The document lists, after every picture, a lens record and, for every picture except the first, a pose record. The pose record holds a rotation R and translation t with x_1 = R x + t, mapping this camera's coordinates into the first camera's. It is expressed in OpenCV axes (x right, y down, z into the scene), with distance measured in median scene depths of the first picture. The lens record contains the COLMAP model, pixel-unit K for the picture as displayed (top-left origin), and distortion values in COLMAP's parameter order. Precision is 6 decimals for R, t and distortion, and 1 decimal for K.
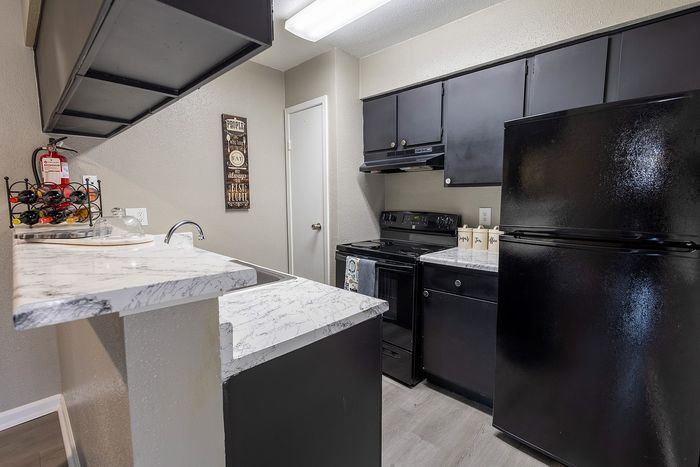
lens RADIAL K [[323.6, 0, 349.5], [0, 323.6, 232.8], [0, 0, 1]] dist [0.004138, -0.000825]
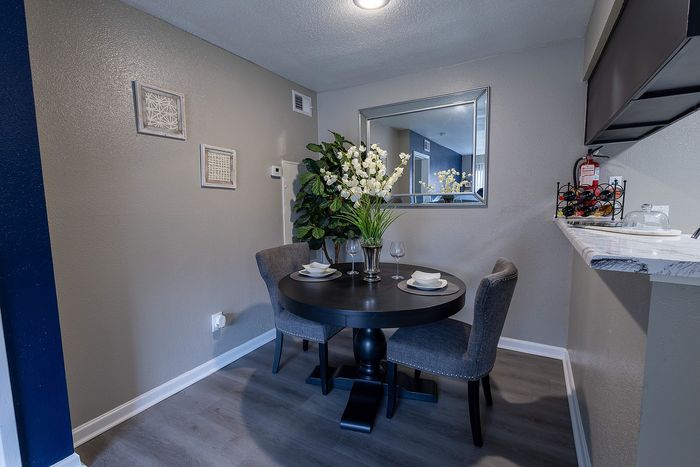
lens RADIAL K [[323.6, 0, 348.9], [0, 323.6, 233.6], [0, 0, 1]] dist [0.004138, -0.000825]
pose [[0.248126, 0.099525, -0.963602, 0.106413], [-0.092224, 0.992617, 0.078774, 0.024327], [0.964328, 0.069322, 0.255473, -0.222923]]
